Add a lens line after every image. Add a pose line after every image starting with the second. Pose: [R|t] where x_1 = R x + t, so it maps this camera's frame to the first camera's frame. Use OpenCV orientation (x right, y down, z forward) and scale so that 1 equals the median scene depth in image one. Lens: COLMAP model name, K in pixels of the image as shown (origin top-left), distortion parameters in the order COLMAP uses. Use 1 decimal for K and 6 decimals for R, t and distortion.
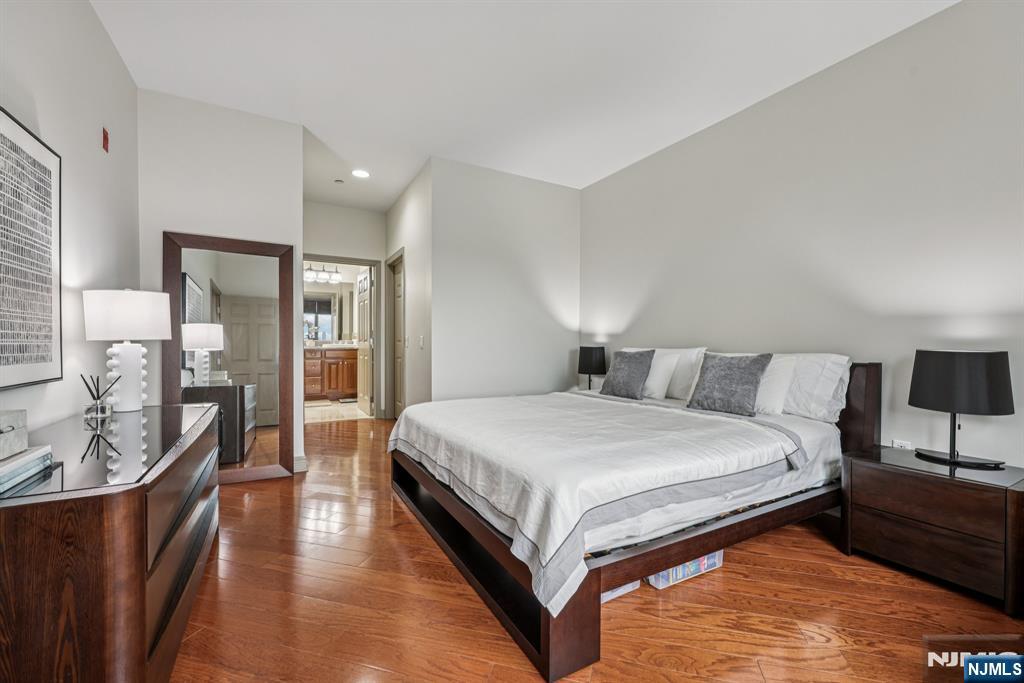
lens RADIAL K [[423.1, 0, 512.8], [0, 423.1, 334.8], [0, 0, 1]] dist [0.002095, 0.000038]
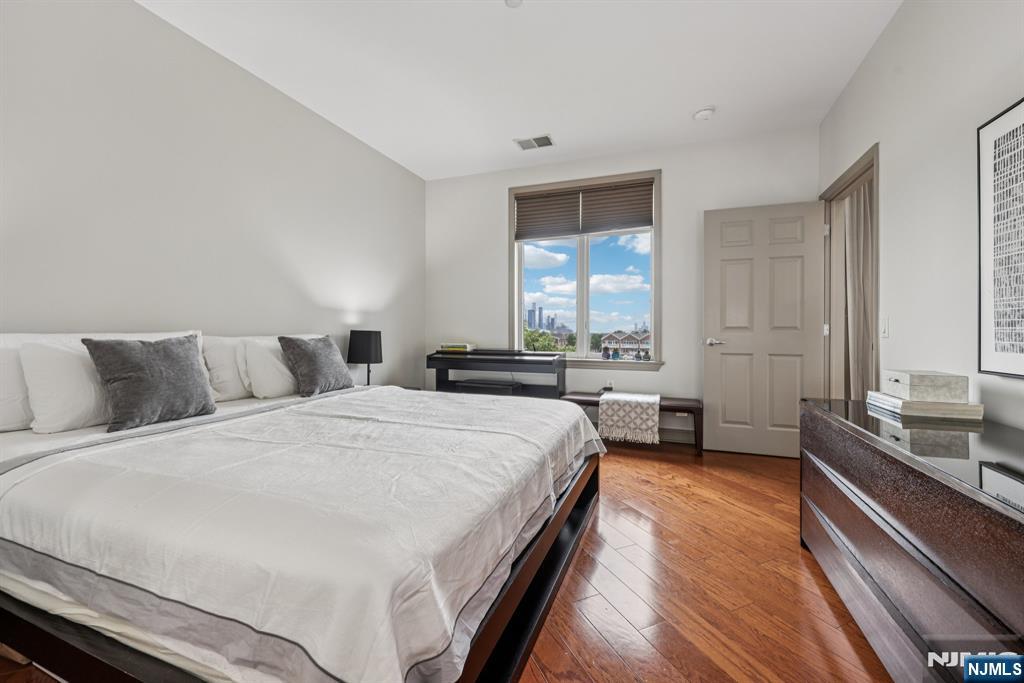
lens RADIAL K [[423.1, 0, 512.8], [0, 423.1, 334.8], [0, 0, 1]] dist [0.002095, 0.000038]
pose [[-0.641805, -0.006320, 0.766842, -0.692803], [-0.001599, 0.999975, 0.006903, 0.040345], [-0.766867, 0.003204, -0.641799, 1.526381]]
